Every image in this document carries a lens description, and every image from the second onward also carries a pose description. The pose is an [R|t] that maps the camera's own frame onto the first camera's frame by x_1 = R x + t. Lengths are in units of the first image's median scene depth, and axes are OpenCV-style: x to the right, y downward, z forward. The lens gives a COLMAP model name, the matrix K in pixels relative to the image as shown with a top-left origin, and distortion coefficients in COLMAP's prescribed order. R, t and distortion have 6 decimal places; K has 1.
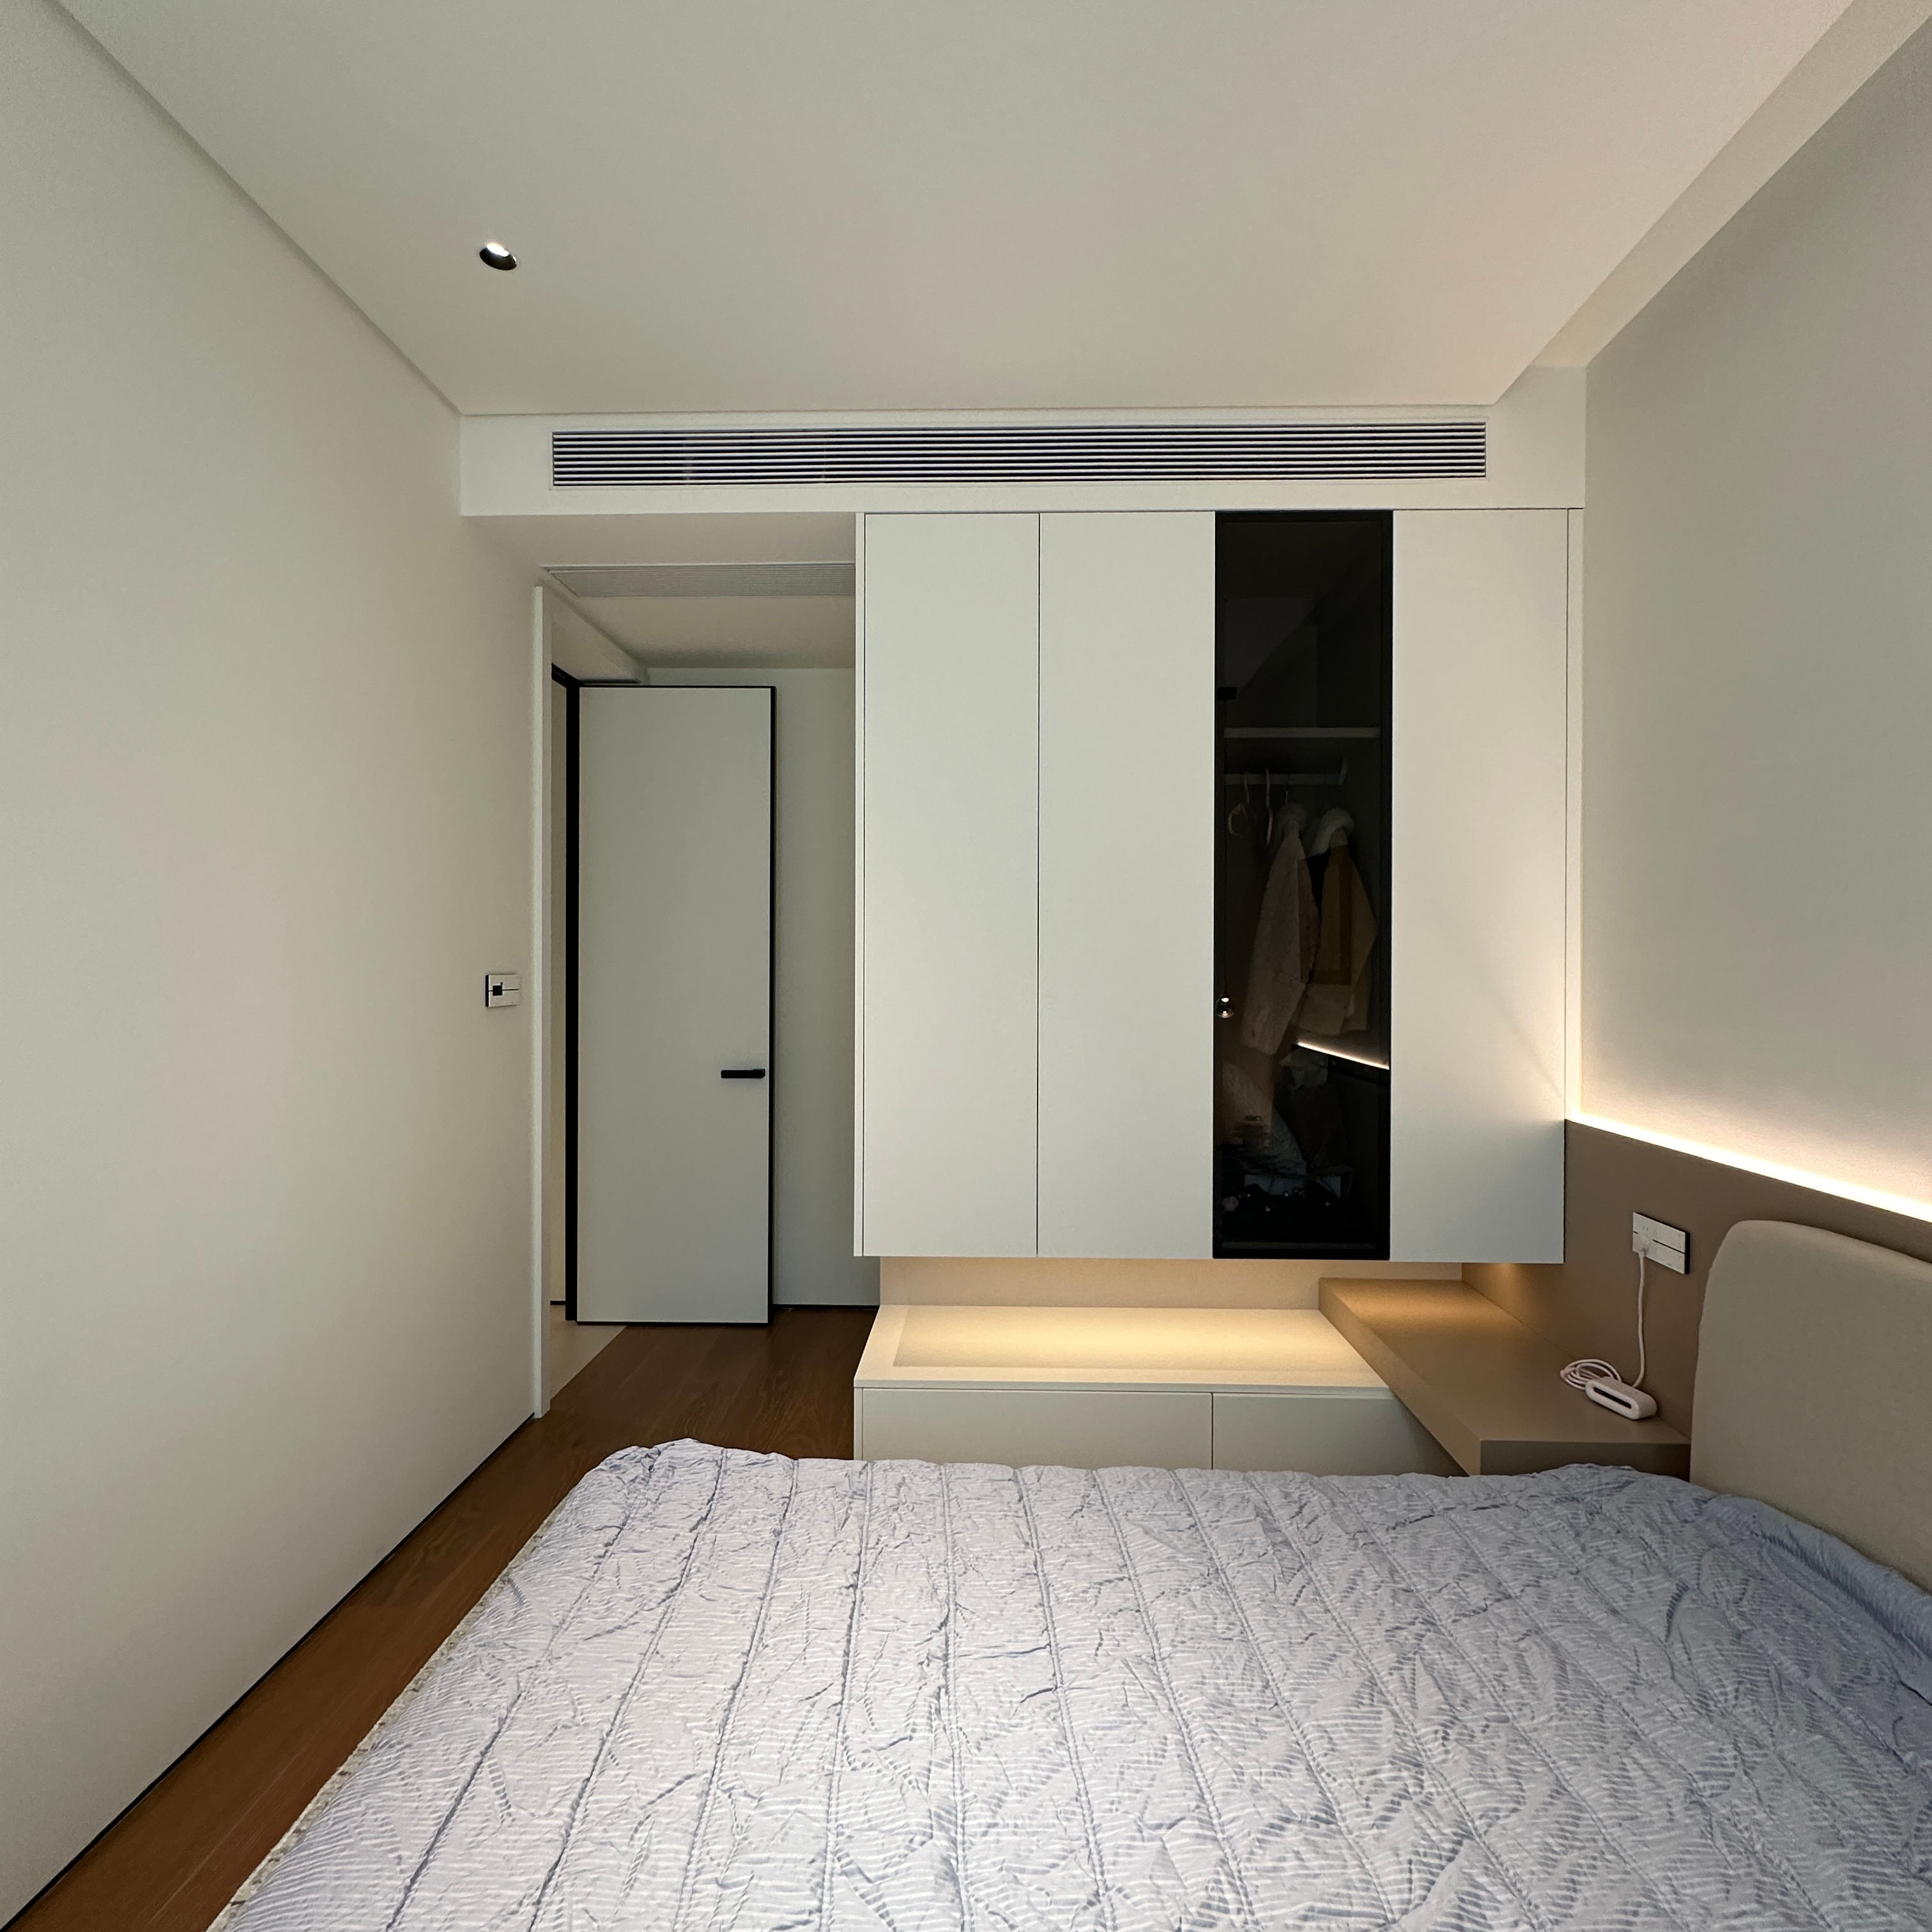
lens RADIAL K [[1044.4, 0, 972.4], [0, 1044.4, 960.0], [0, 0, 1]] dist [-0.000887, -0.000582]
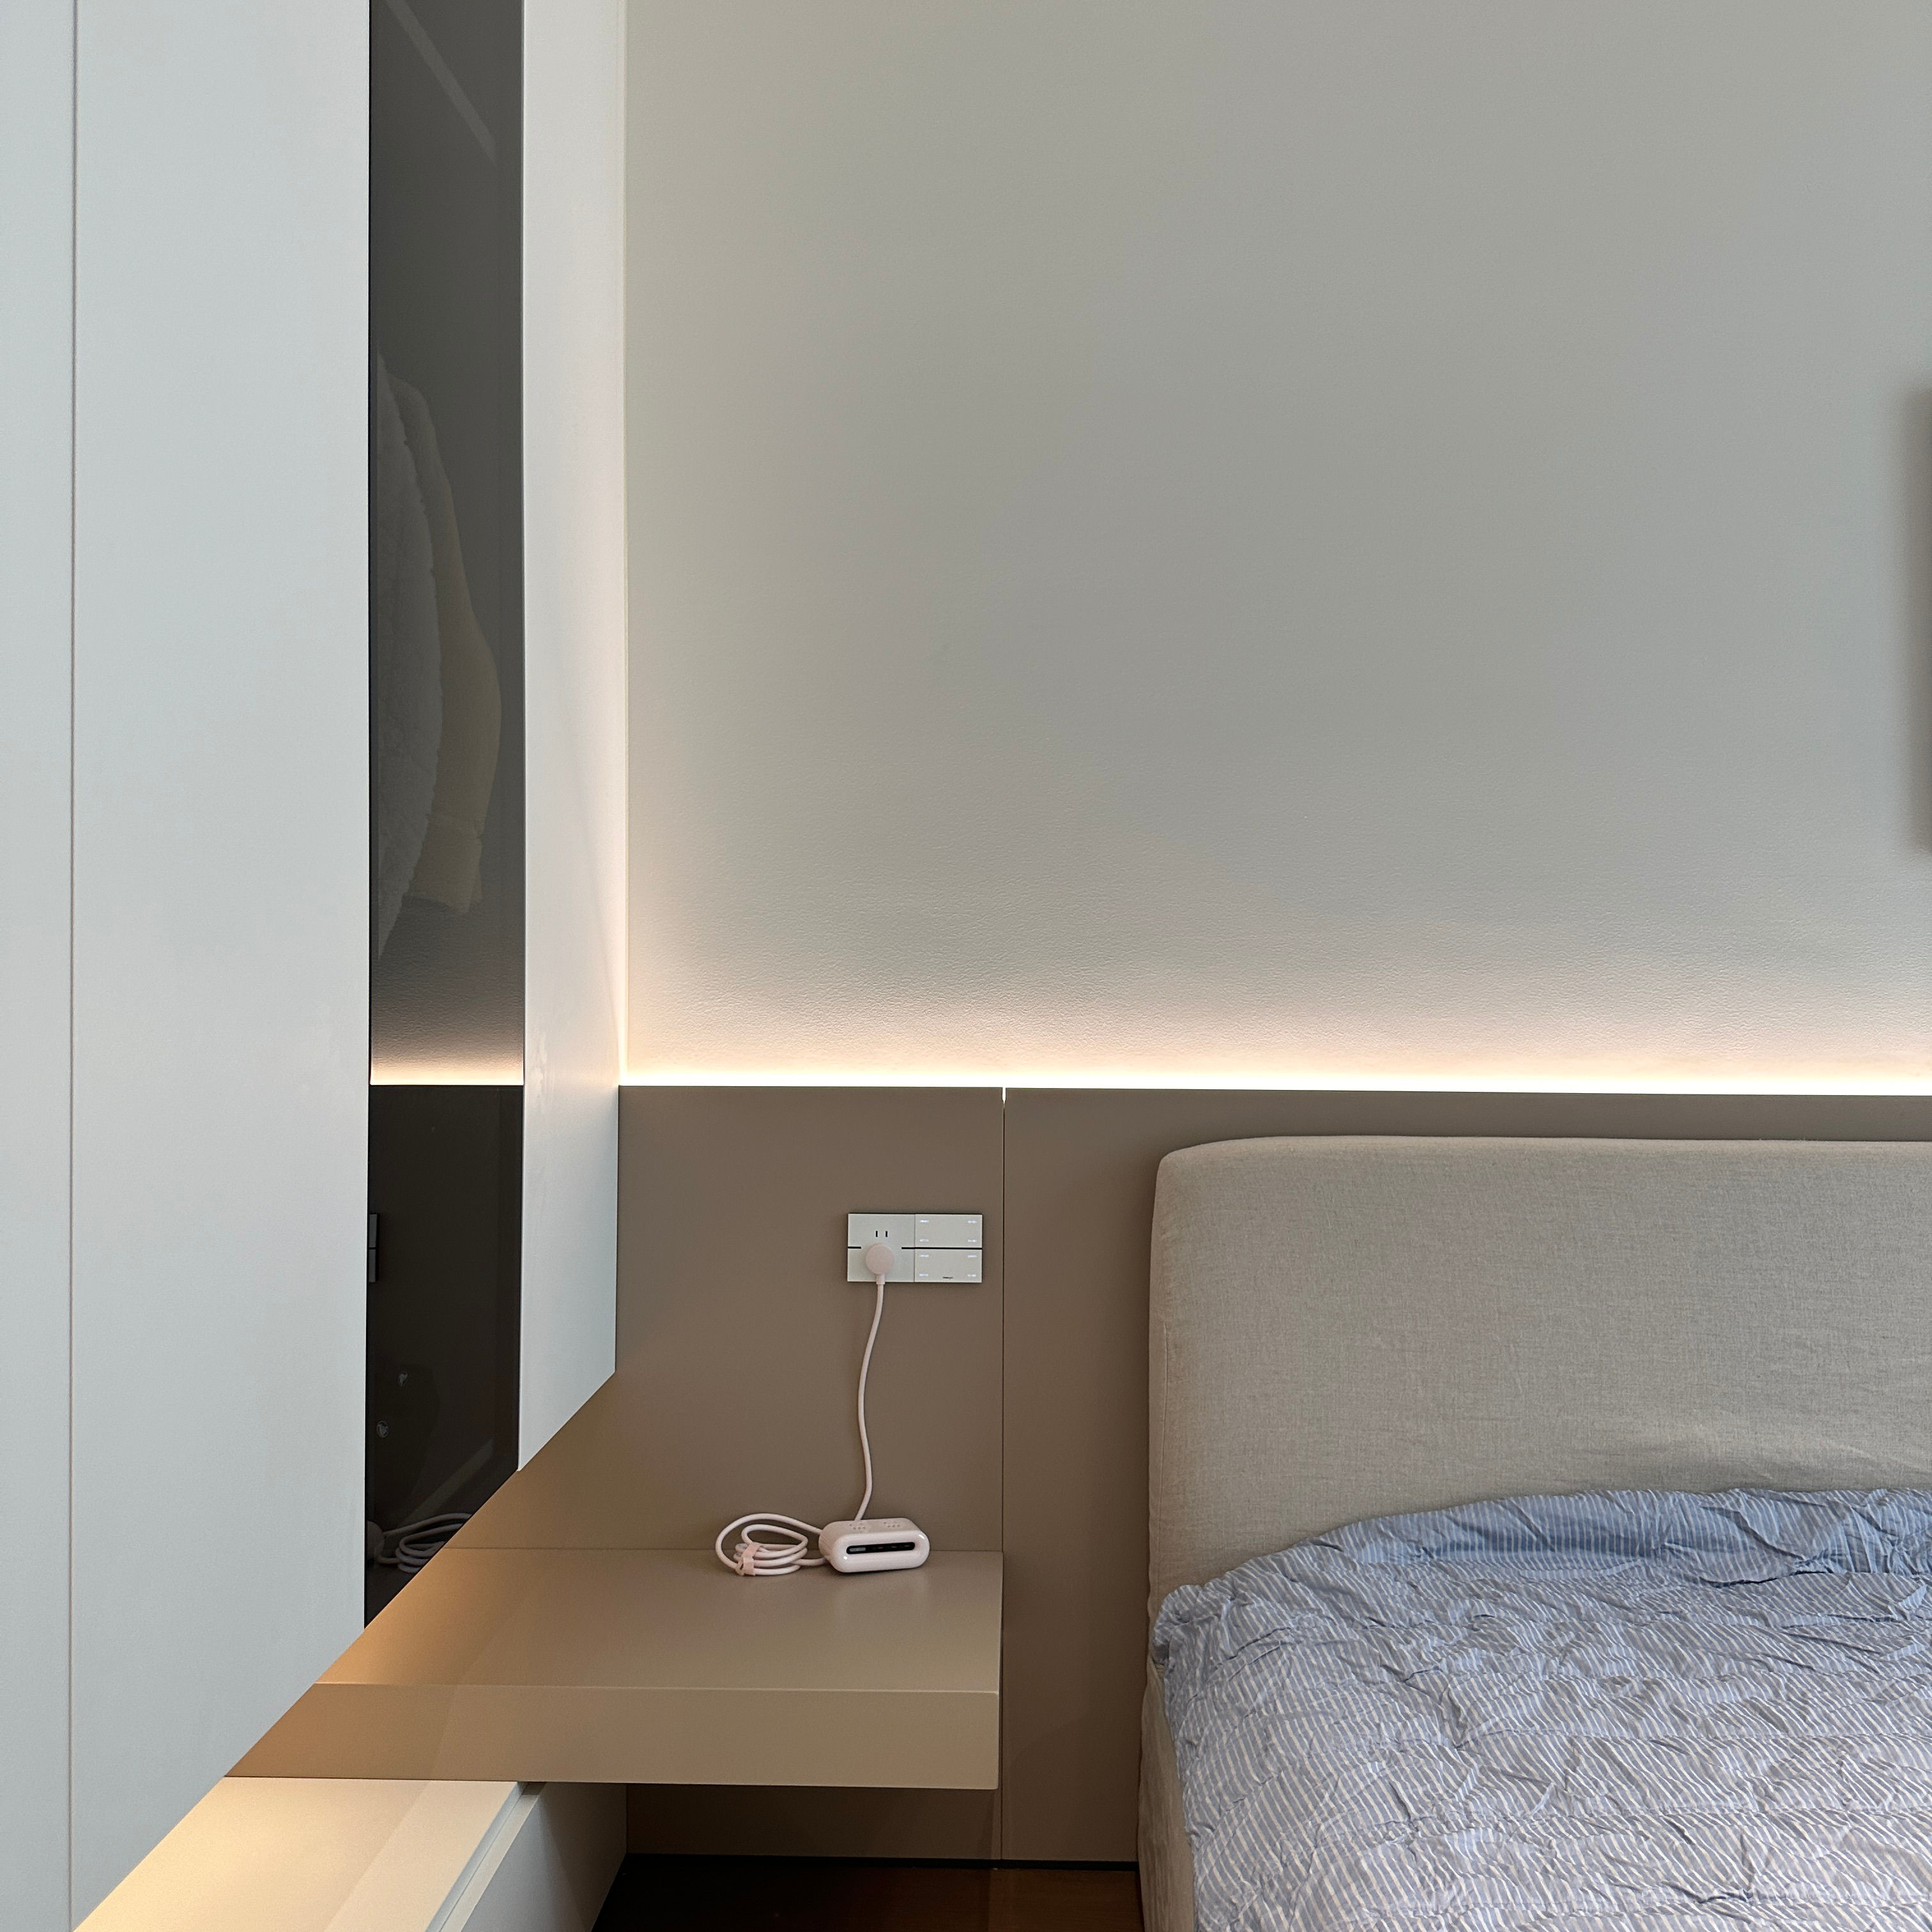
lens RADIAL K [[1850.7, 0, 970.5], [0, 1850.7, 941.4], [0, 0, 1]] dist [0.011575, -0.023818]
pose [[-0.020926, 0.003251, 0.999776, -0.371179], [-0.009141, 0.999952, -0.003443, 0.100368], [-0.999739, -0.009211, -0.020895, 0.974309]]
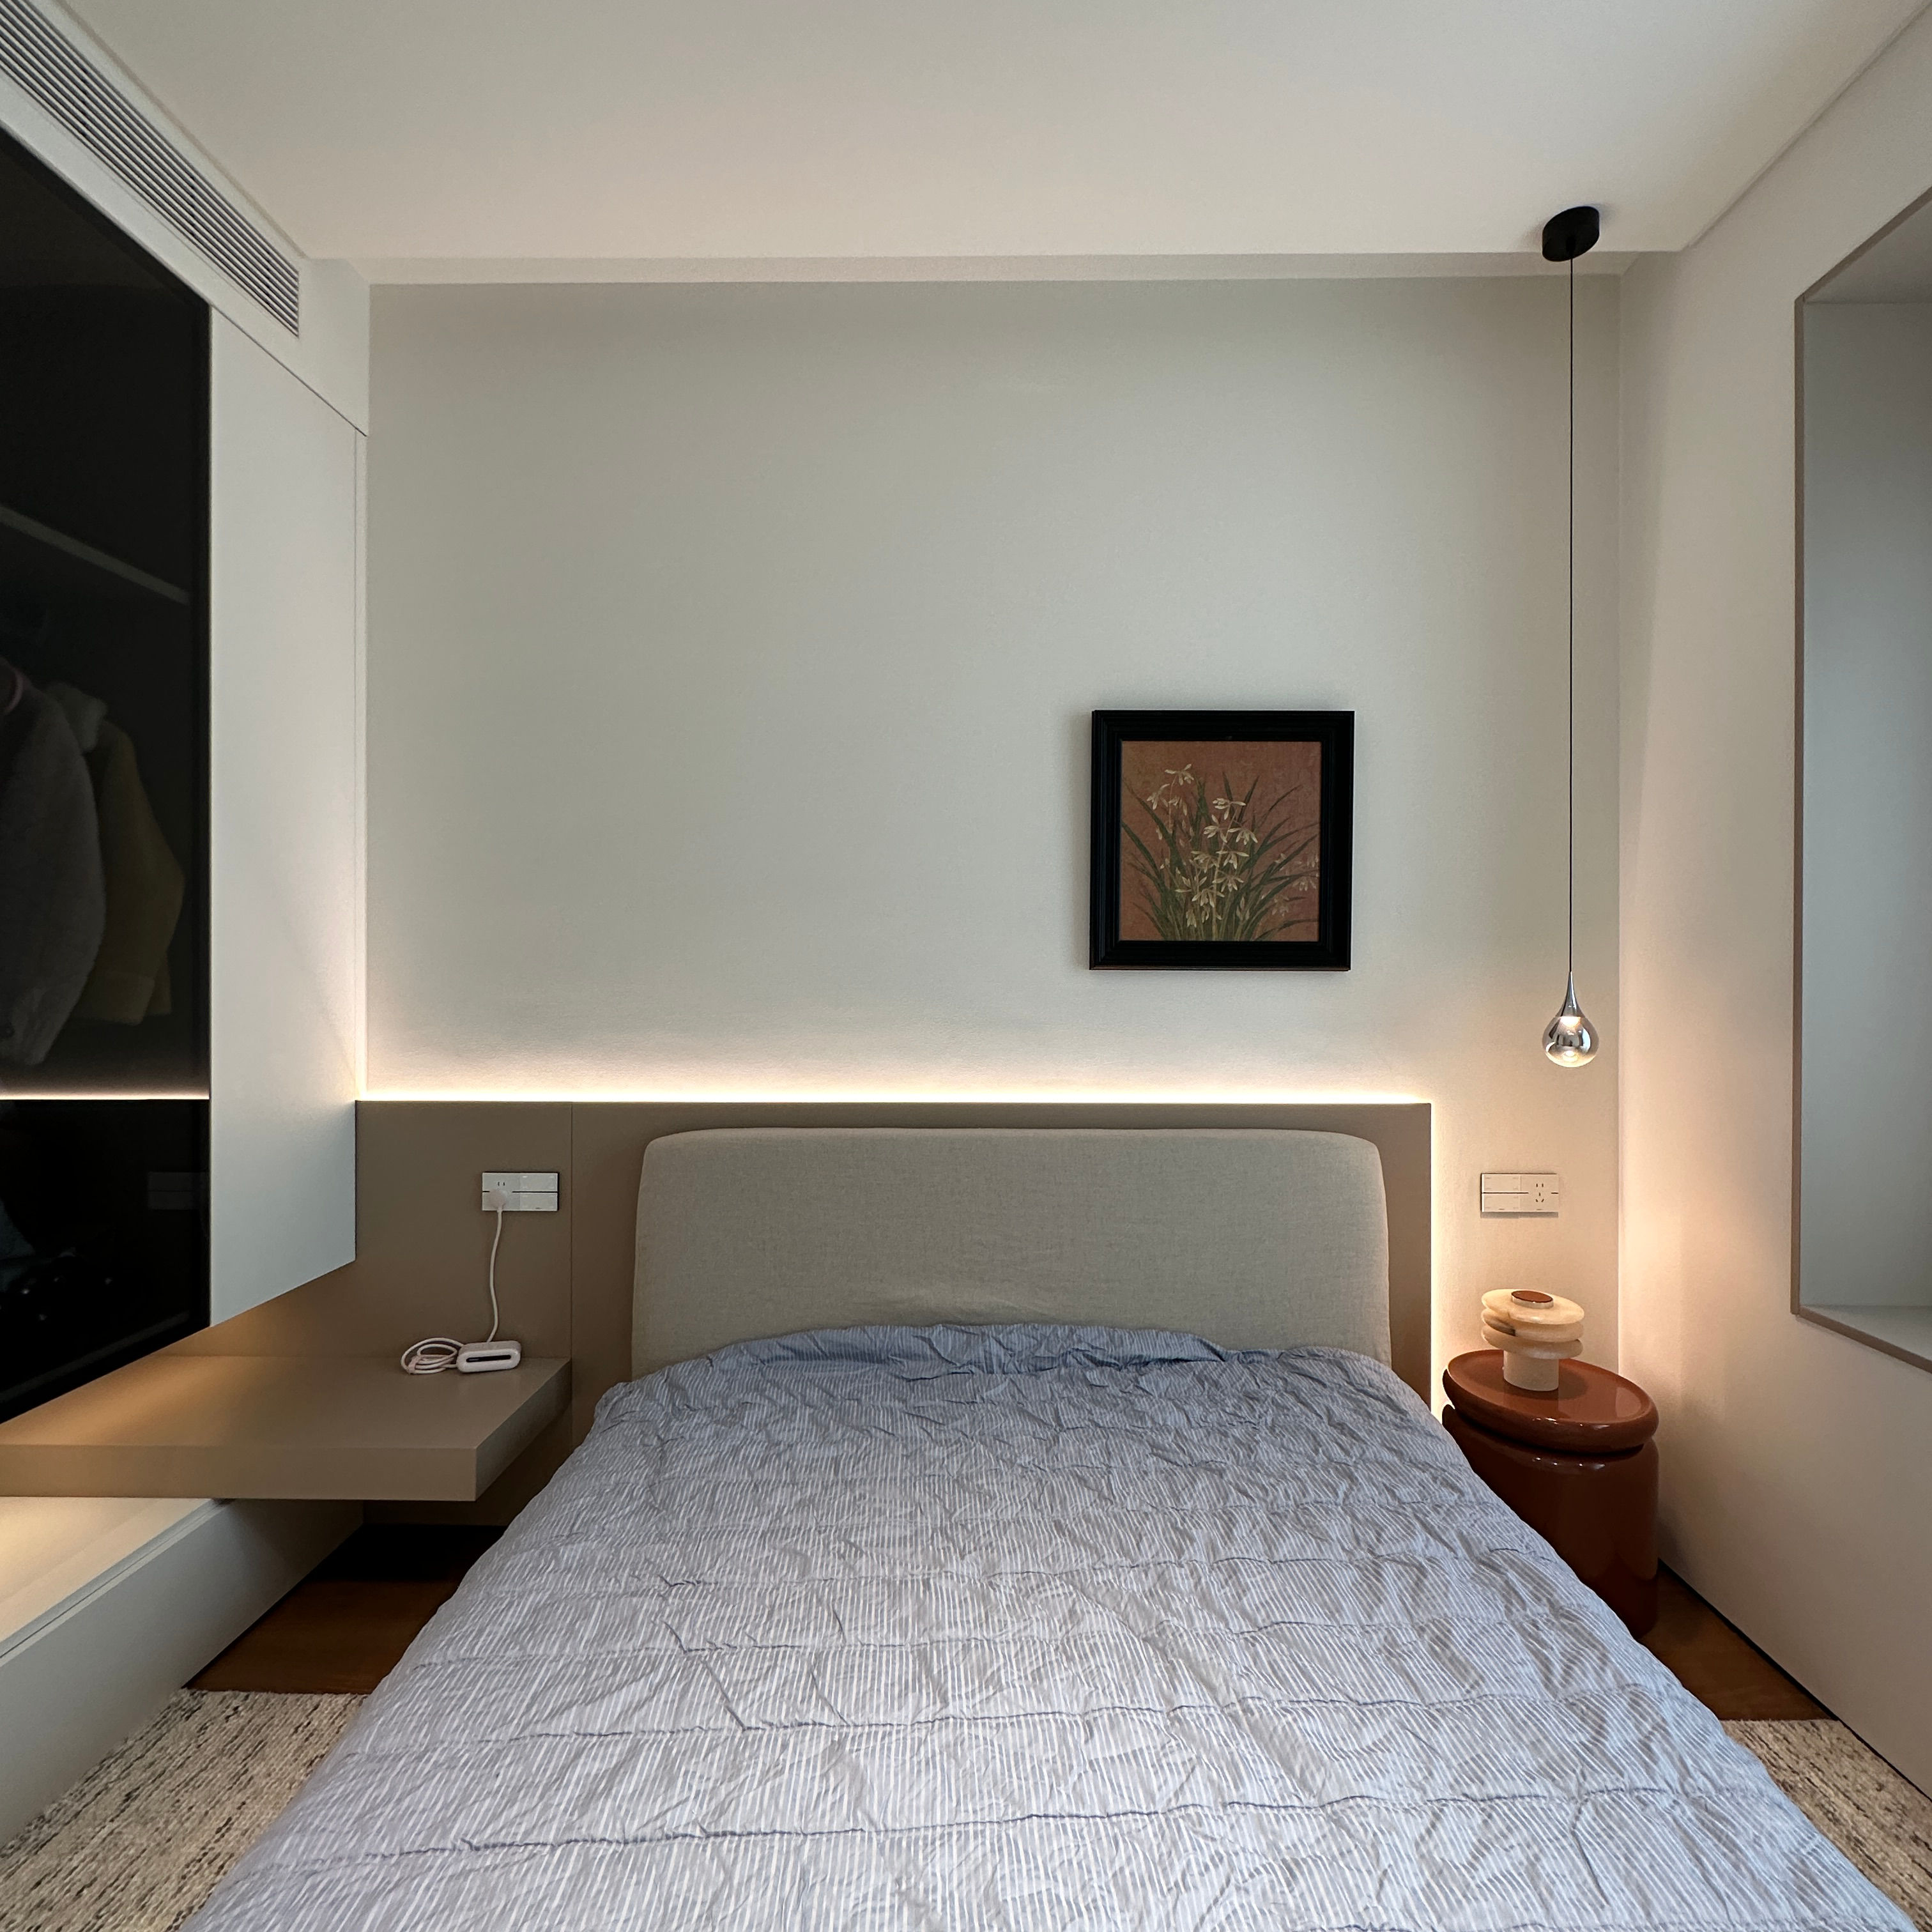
lens RADIAL K [[1039.6, 0, 968.9], [0, 1039.6, 961.5], [0, 0, 1]] dist [-0.000645, 0.011360]
pose [[-0.019060, -0.005313, 0.999804, -0.400525], [-0.000161, 0.999986, 0.005311, 0.029829], [-0.999818, -0.000060, -0.019060, 0.553573]]
